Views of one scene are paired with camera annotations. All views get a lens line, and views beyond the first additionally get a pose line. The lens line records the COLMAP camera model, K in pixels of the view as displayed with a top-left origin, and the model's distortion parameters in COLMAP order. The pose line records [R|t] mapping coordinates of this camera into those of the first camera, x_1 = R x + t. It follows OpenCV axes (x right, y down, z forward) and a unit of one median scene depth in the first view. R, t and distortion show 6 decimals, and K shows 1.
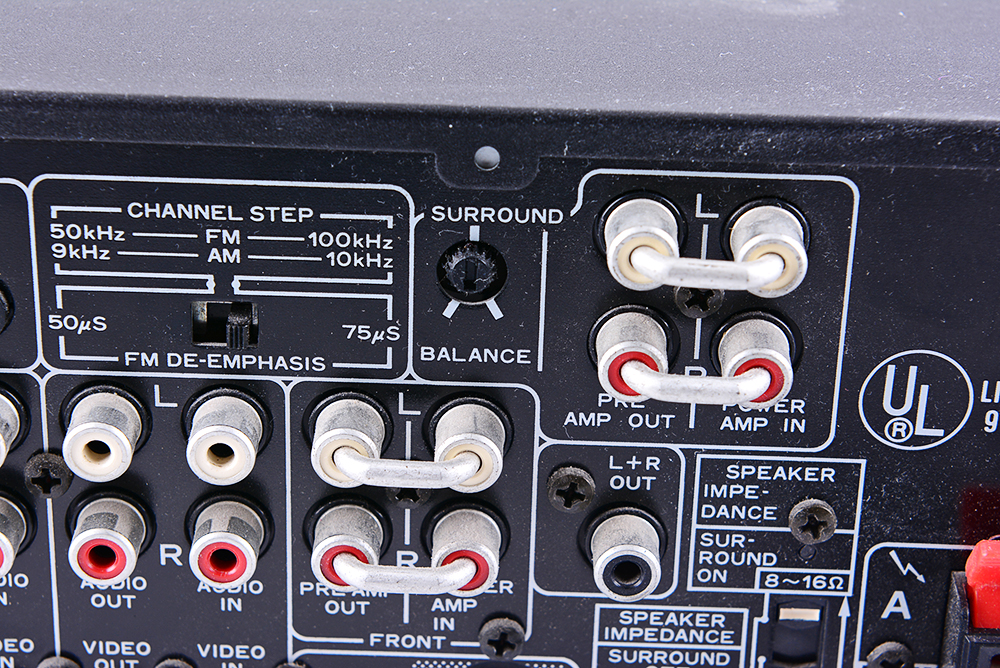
lens RADIAL K [[2447.2, 0, 500.0], [0, 2447.2, 334.0], [0, 0, 1]] dist [0.109536, 0.091318]
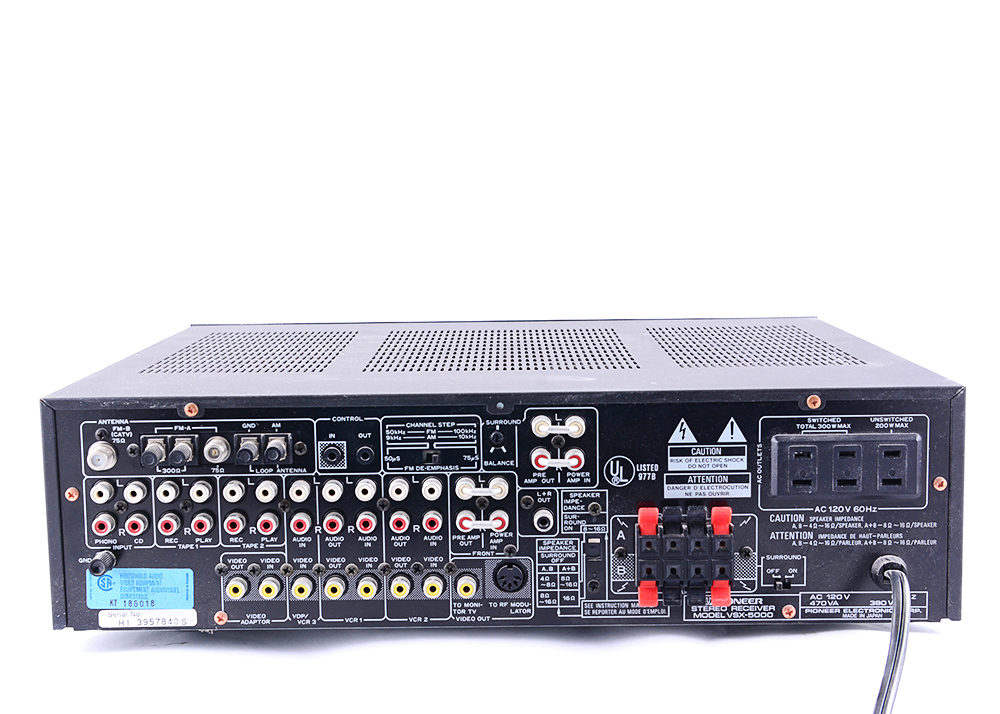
lens RADIAL K [[1560.5, 0, 460.3], [0, 1560.5, 380.8], [0, 0, 1]] dist [0.022865, 0.098821]
pose [[0.998955, -0.044394, -0.010907, -0.037336], [0.038546, 0.946257, -0.321110, 0.642581], [0.024576, 0.320354, 0.946979, -1.267926]]
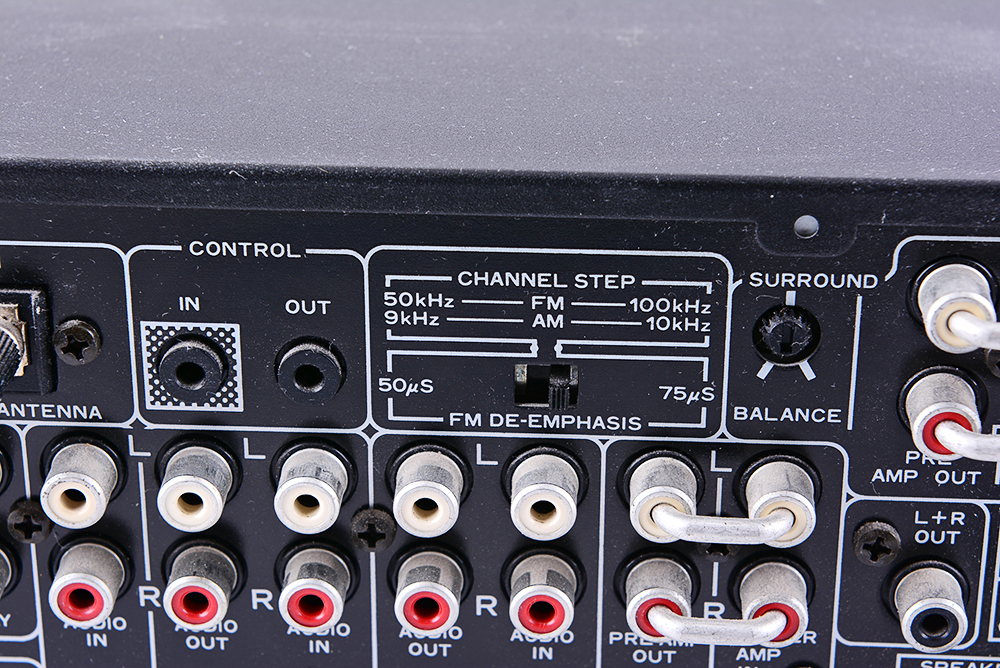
lens RADIAL K [[2447.2, 0, 500.0], [0, 2447.2, 334.0], [0, 0, 1]] dist [0.109536, 0.091318]
pose [[0.999062, -0.005819, -0.042901, -0.086238], [0.005646, 0.999975, -0.004147, -0.021696], [0.042924, 0.003901, 0.999071, -0.040038]]
